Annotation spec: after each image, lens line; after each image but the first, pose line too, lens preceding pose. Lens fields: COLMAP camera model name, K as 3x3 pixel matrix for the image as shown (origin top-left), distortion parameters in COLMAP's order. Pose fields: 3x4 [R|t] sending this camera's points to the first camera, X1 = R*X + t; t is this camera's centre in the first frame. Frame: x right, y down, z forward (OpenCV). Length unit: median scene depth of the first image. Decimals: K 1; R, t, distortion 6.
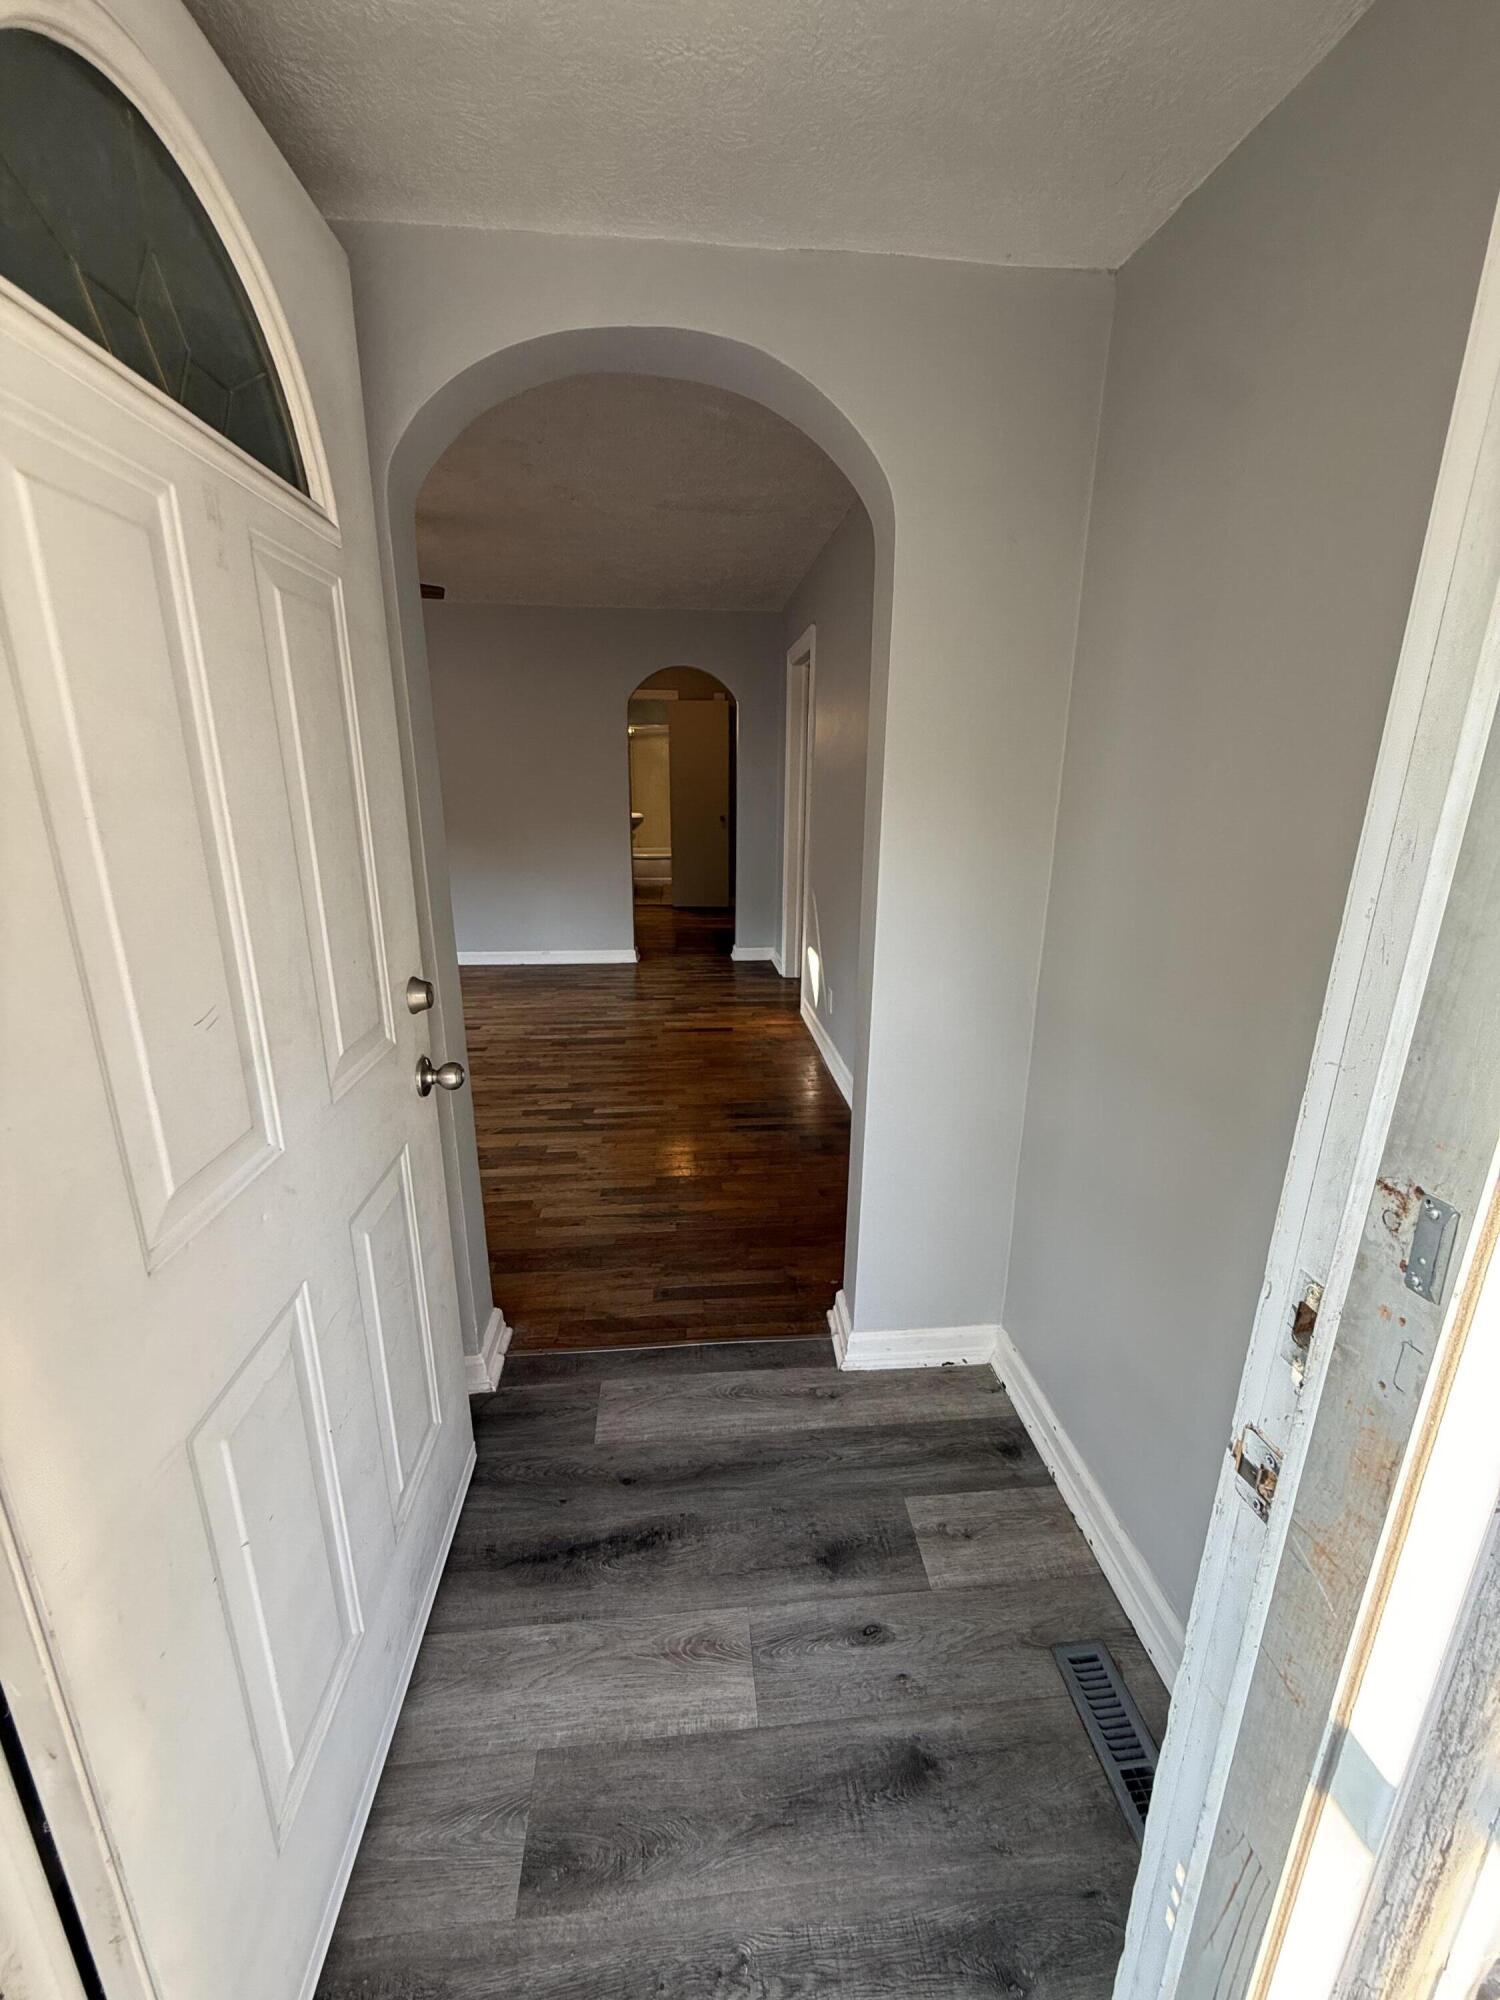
lens RADIAL K [[797.0, 0, 752.2], [0, 797.0, 996.8], [0, 0, 1]] dist [-0.004361, 0.000983]
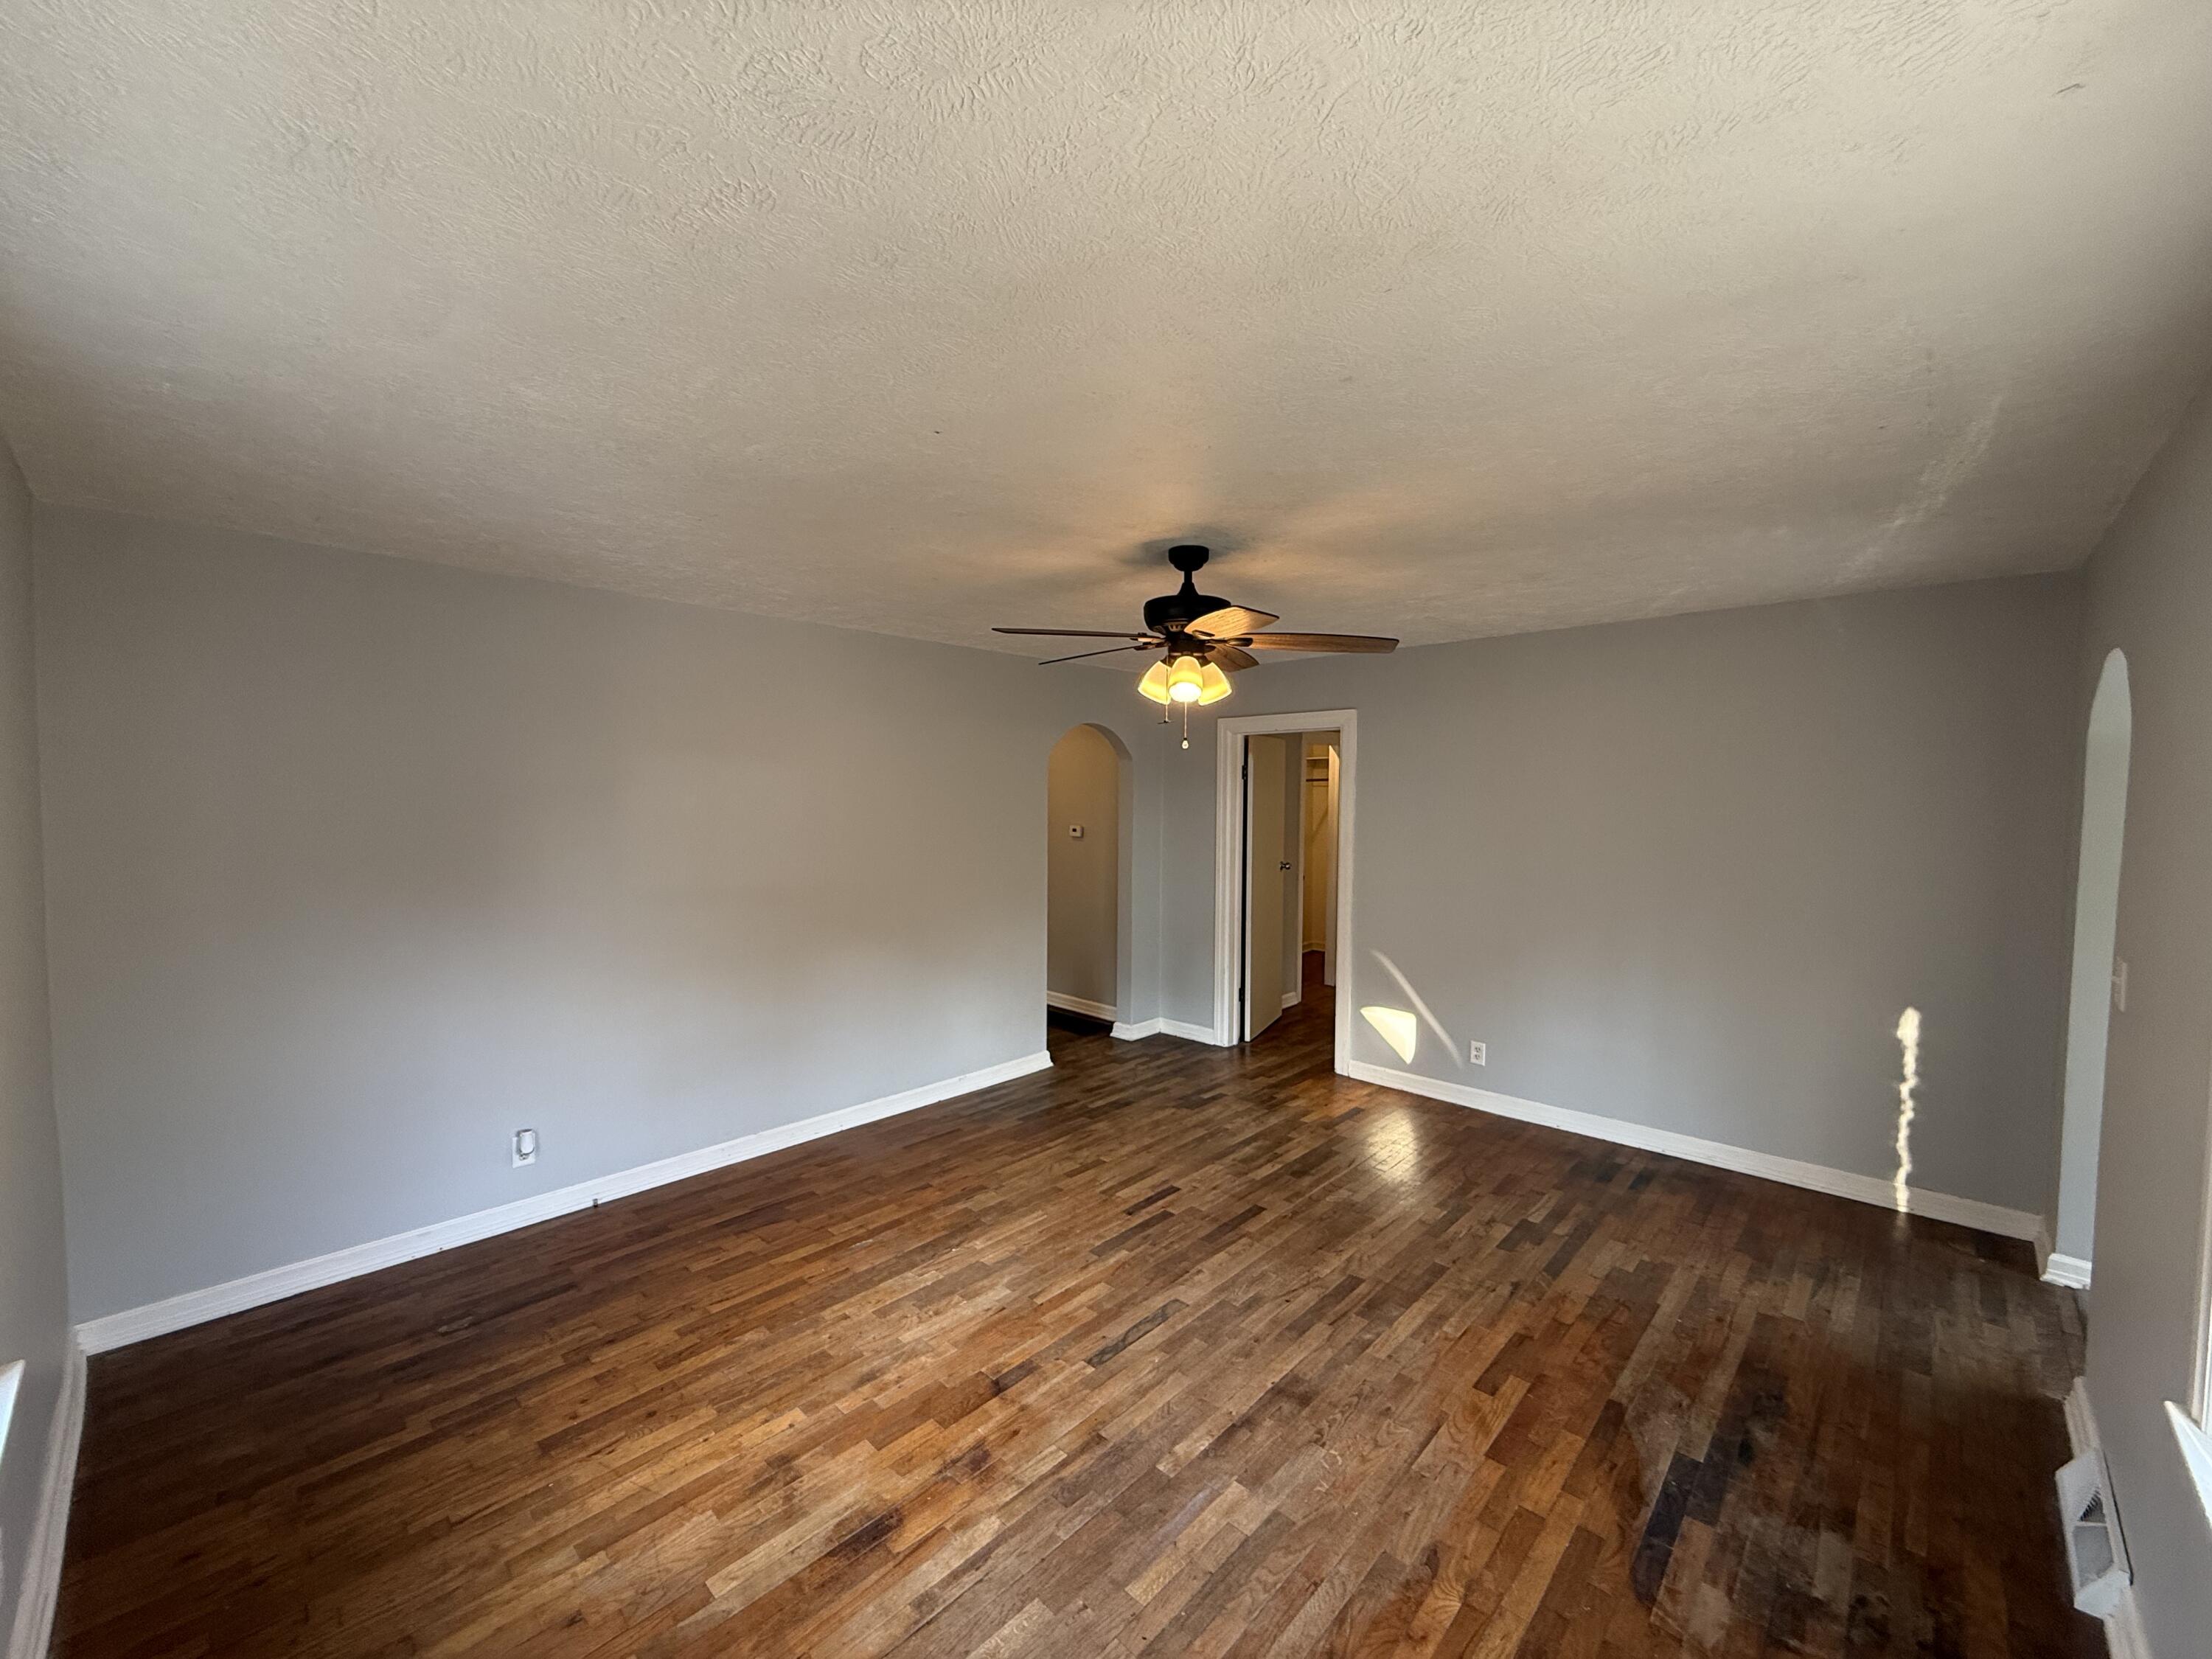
lens RADIAL K [[881.5, 0, 1104.8], [0, 881.5, 832.9], [0, 0, 1]] dist [-0.004361, 0.000983]
pose [[0.751236, -0.032865, 0.659215, -0.960561], [0.181004, 0.970728, -0.157875, -0.171030], [-0.634730, 0.237922, 0.735195, 0.372584]]
